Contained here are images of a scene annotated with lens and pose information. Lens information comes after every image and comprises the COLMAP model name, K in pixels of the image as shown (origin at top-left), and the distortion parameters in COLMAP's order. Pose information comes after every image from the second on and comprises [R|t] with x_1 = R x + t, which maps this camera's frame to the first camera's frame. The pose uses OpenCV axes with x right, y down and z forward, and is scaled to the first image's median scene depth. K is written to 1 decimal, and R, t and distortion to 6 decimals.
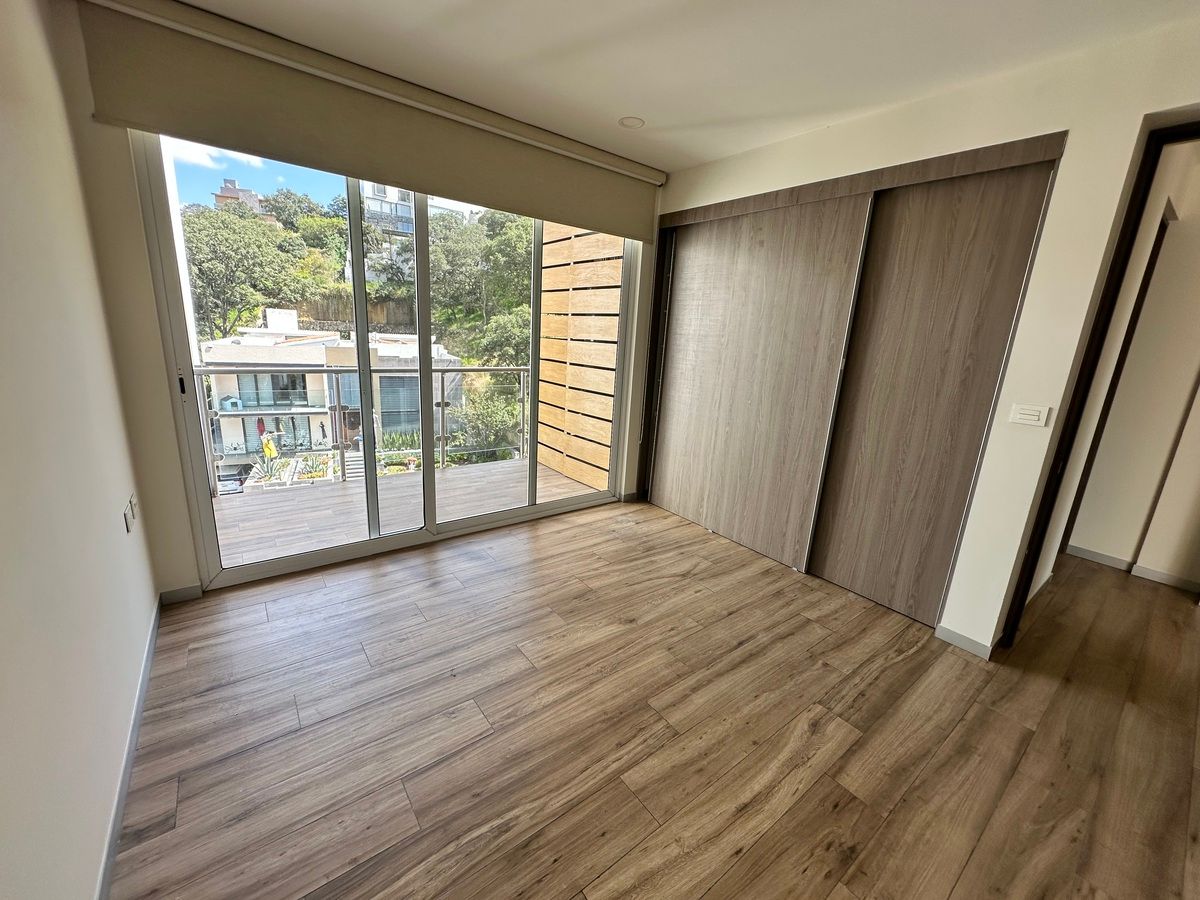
lens RADIAL K [[478.4, 0, 597.9], [0, 478.4, 453.4], [0, 0, 1]] dist [-0.000197, -0.000101]
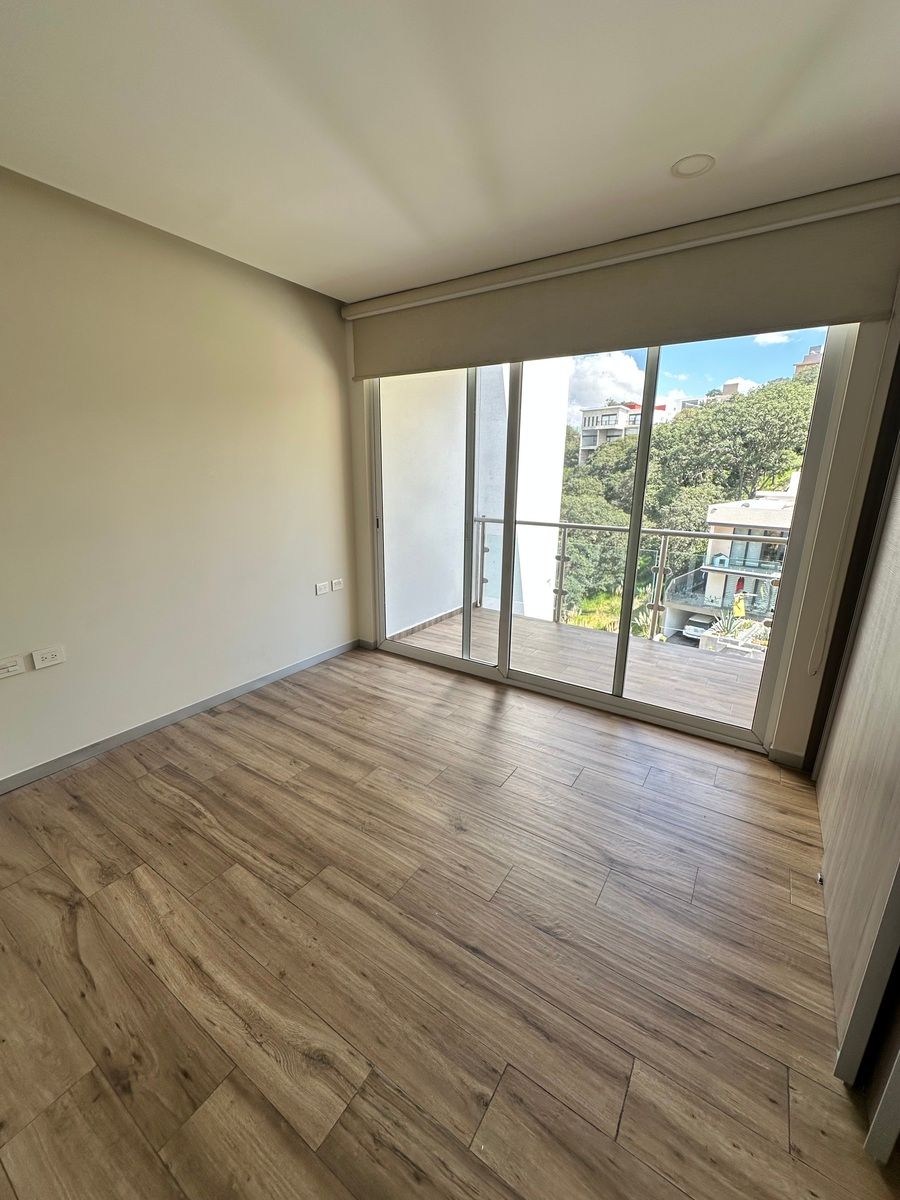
lens RADIAL K [[482.4, 0, 458.7], [0, 482.4, 607.9], [0, 0, 1]] dist [-0.001532, 0.000384]
pose [[0.325945, 0.208126, -0.922195, 0.967478], [-0.227563, 0.964057, 0.137143, -0.173179], [0.917592, 0.165157, 0.361592, 0.792964]]
